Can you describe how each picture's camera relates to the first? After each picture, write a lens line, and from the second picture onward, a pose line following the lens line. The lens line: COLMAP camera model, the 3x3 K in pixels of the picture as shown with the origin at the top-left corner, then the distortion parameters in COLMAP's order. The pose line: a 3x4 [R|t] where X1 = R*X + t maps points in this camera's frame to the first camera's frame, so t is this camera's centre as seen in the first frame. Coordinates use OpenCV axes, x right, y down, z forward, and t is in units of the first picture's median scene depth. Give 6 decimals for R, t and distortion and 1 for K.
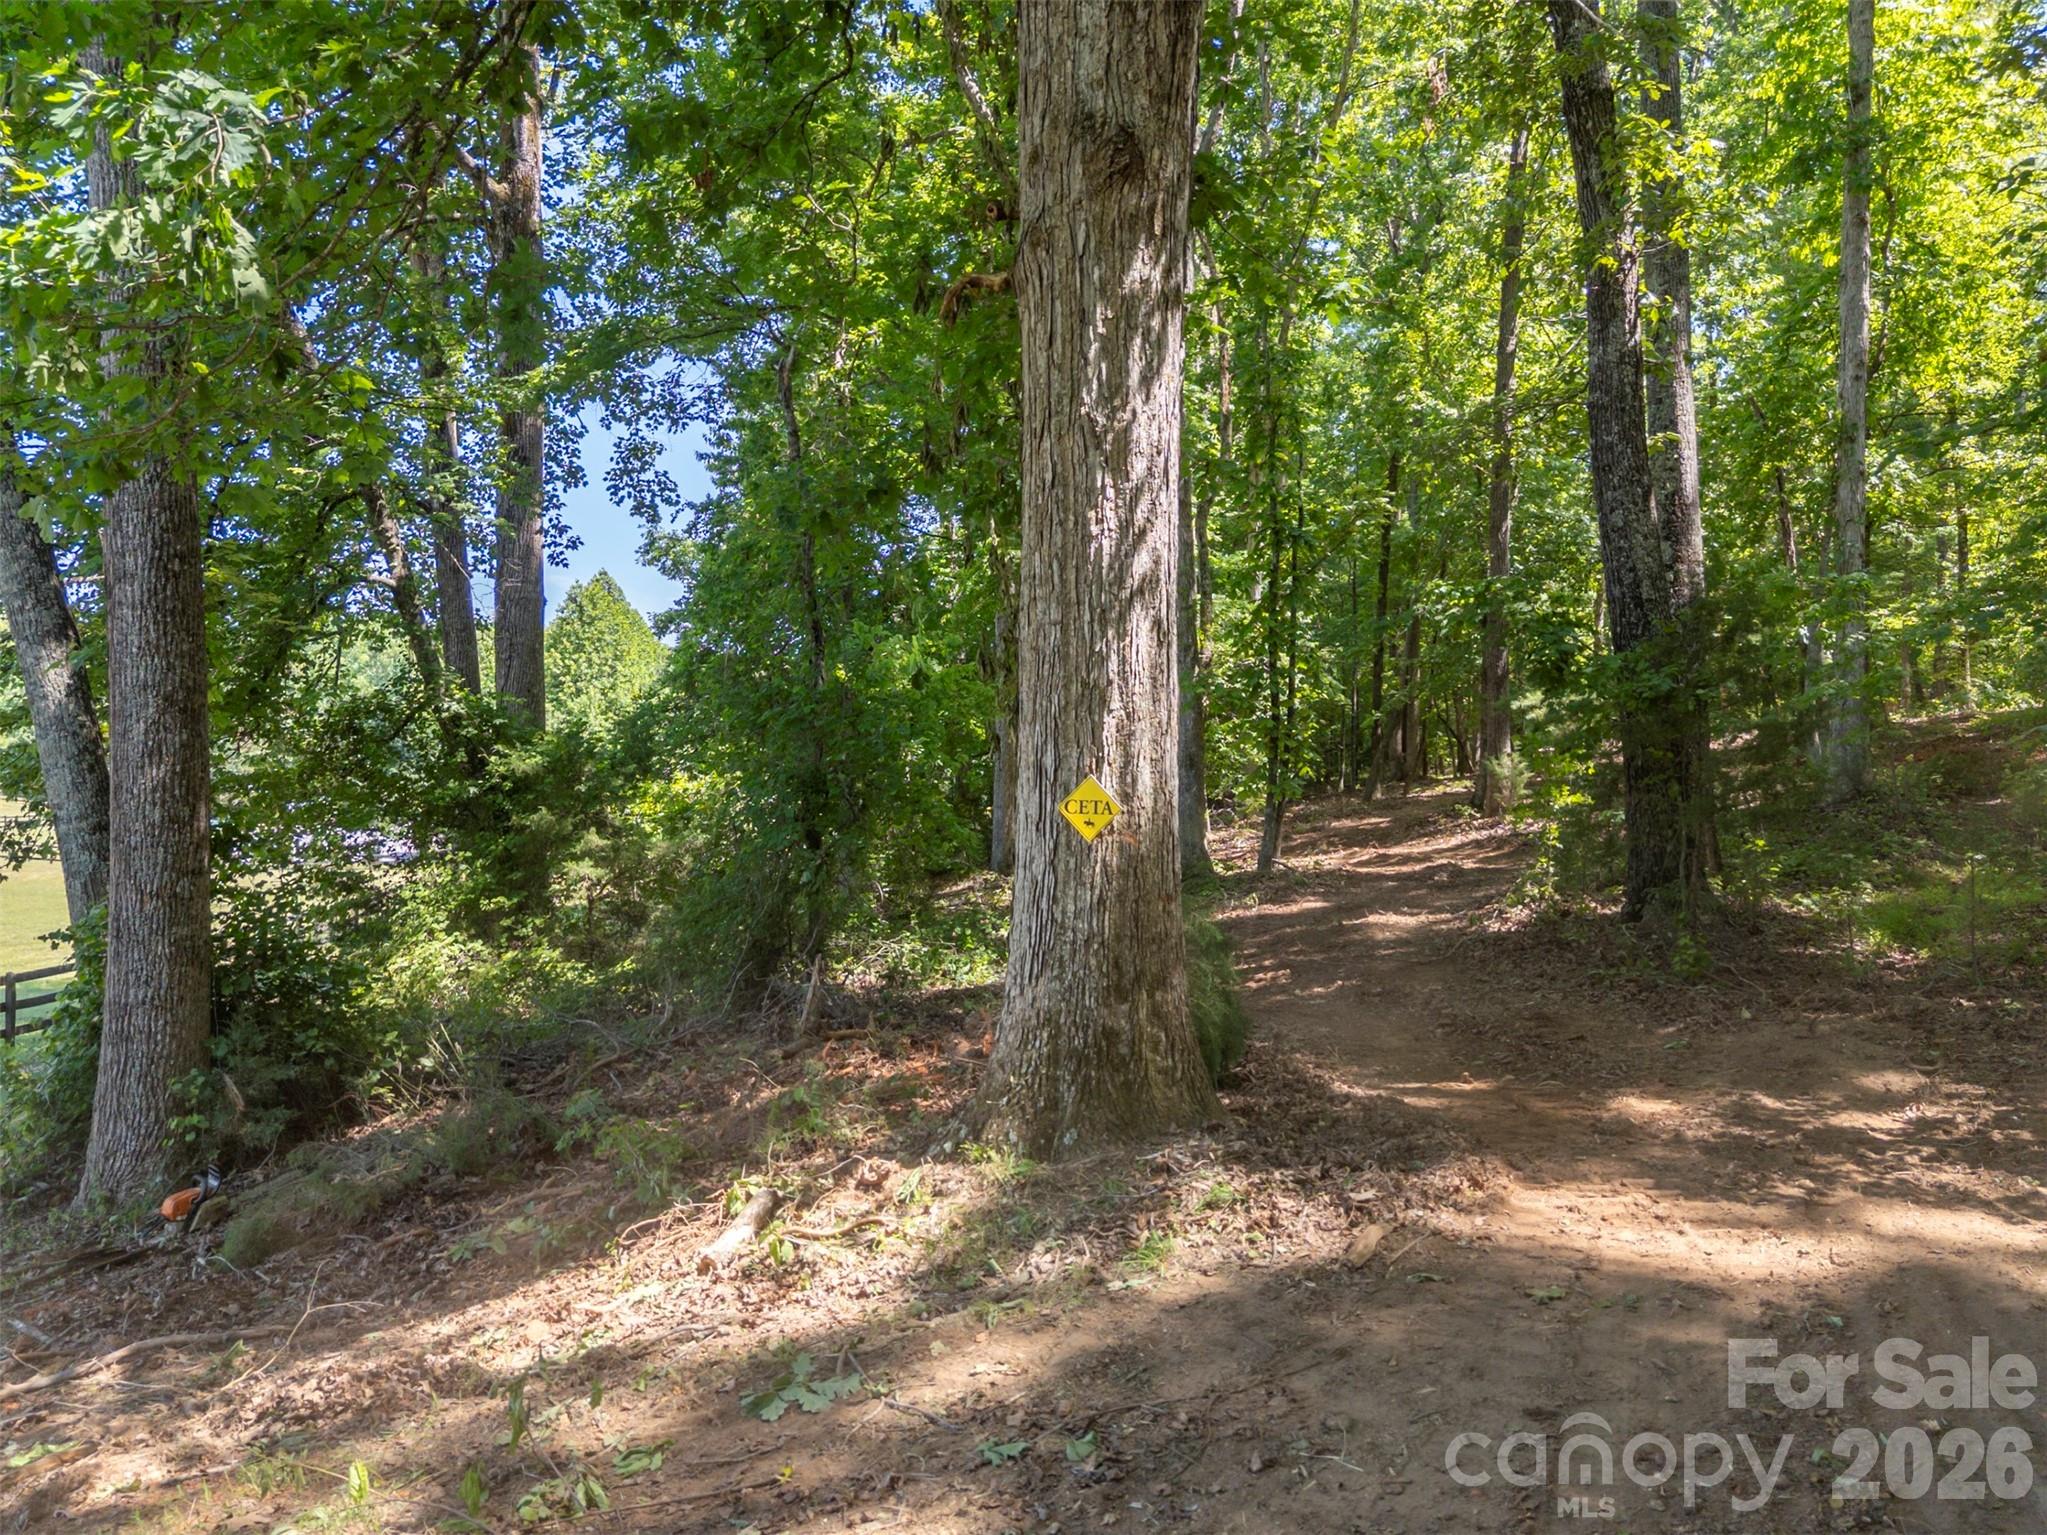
lens RADIAL K [[1502.3, 0, 1024.0], [0, 1502.3, 738.9], [0, 0, 1]] dist [0.062599, -0.061858]
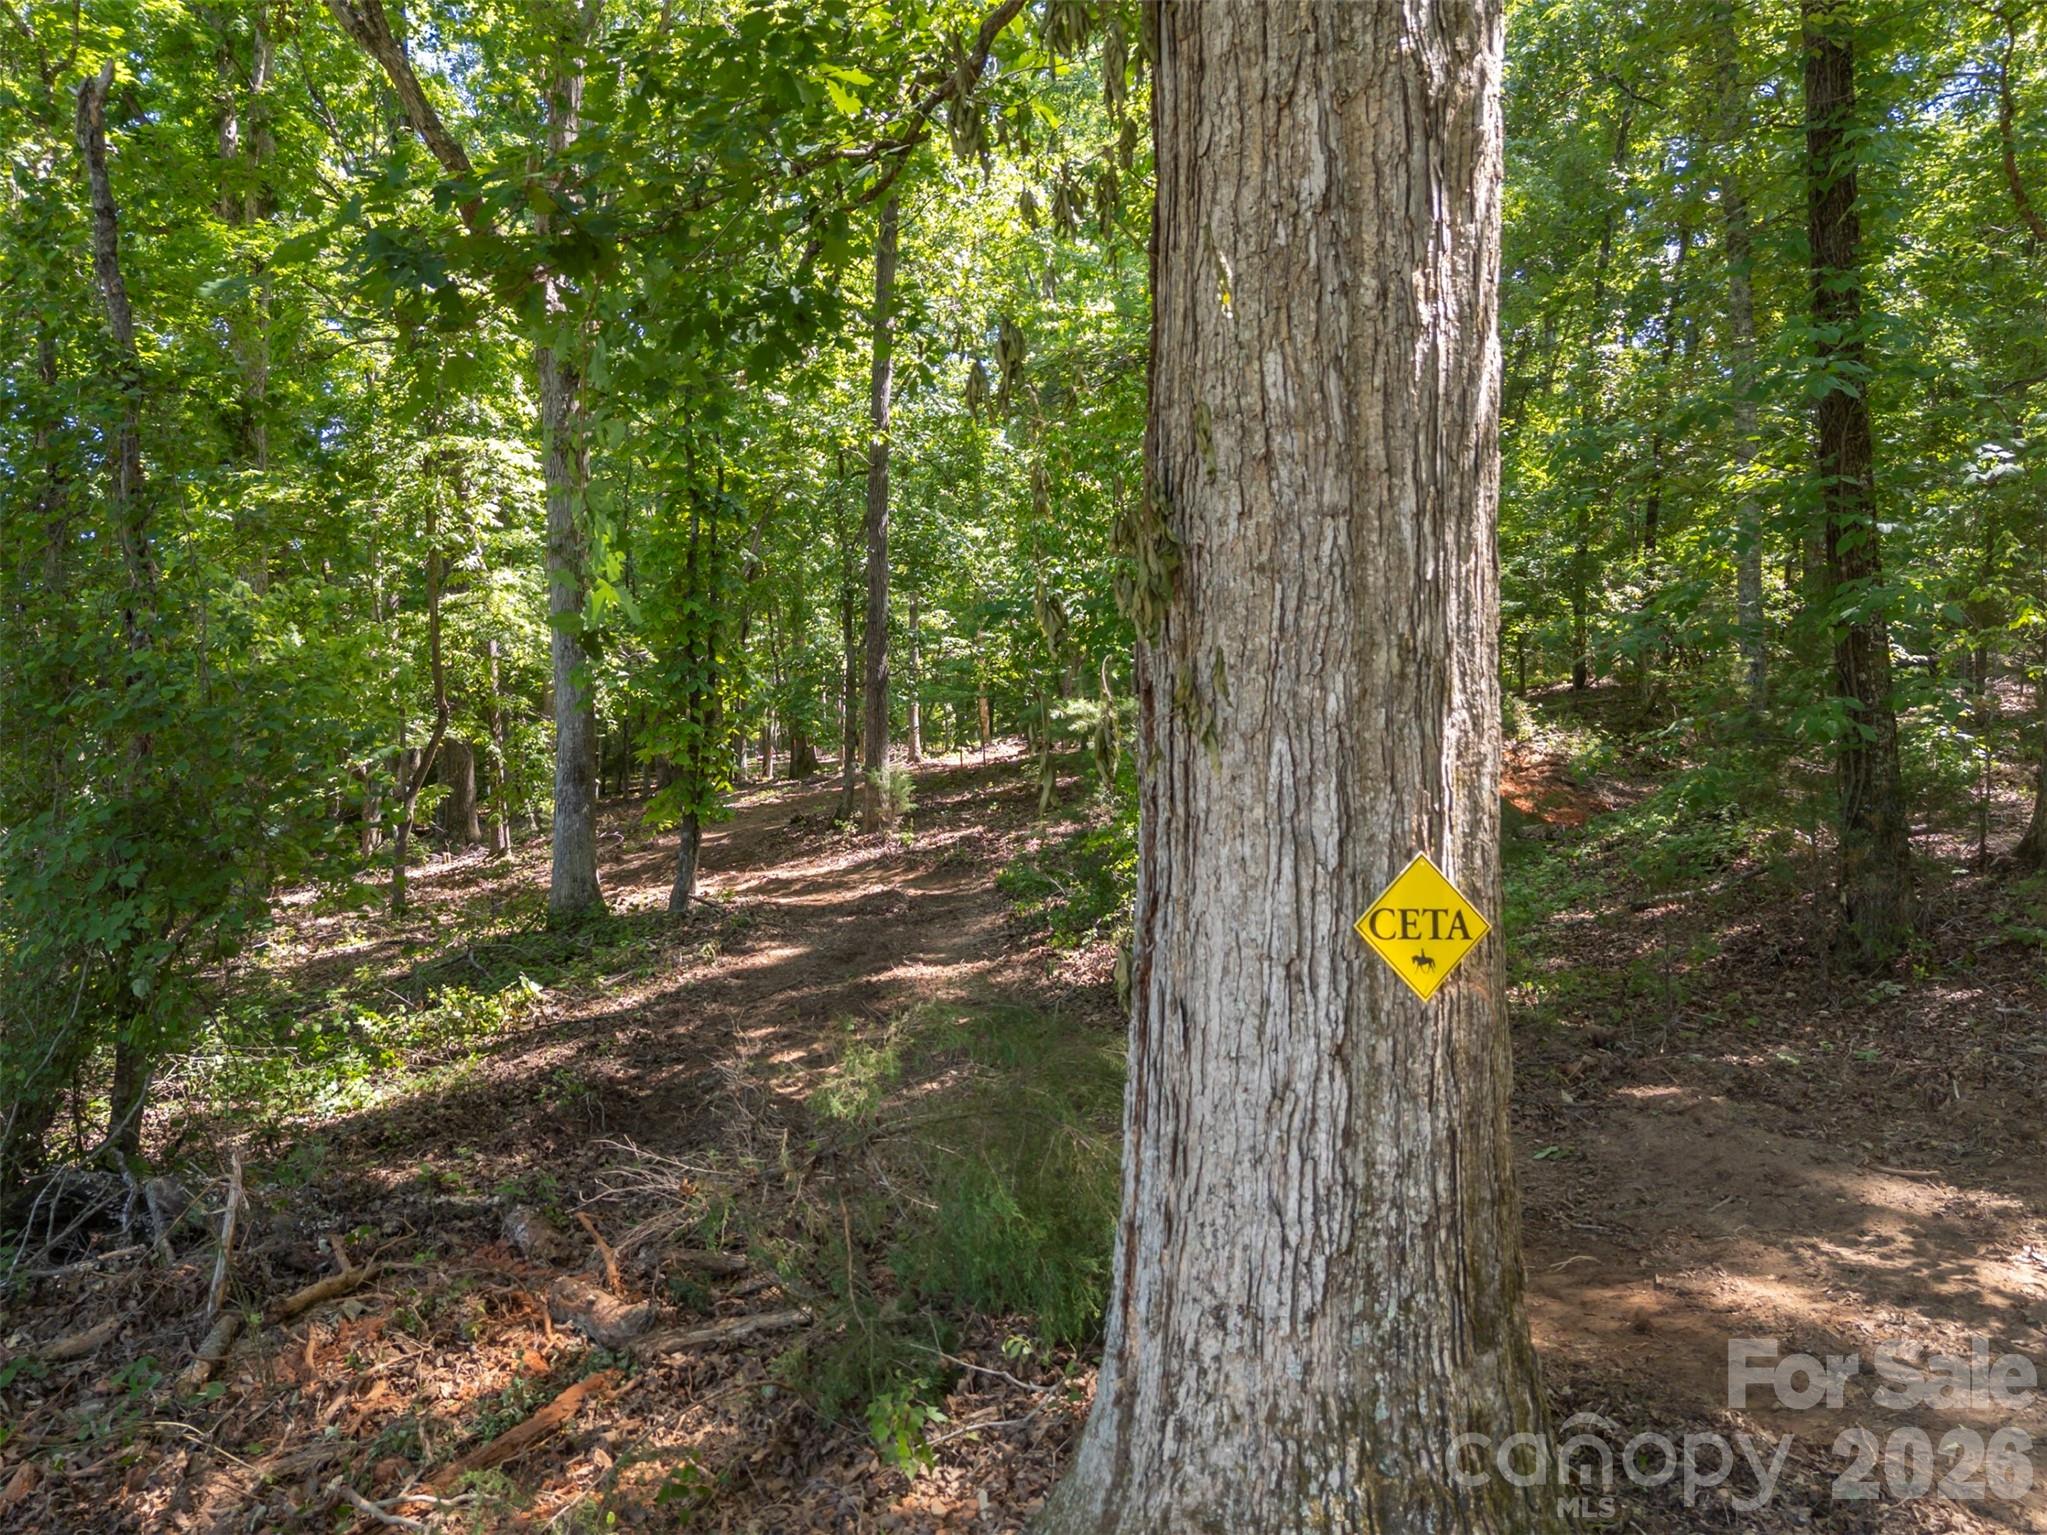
lens RADIAL K [[1502.3, 0, 1024.0], [0, 1502.3, 738.9], [0, 0, 1]] dist [0.062599, -0.061858]
pose [[0.867783, 0.011438, 0.496812, -0.284105], [-0.009991, 0.999935, -0.005569, -0.006327], [-0.496843, -0.000131, 0.867841, 0.662280]]
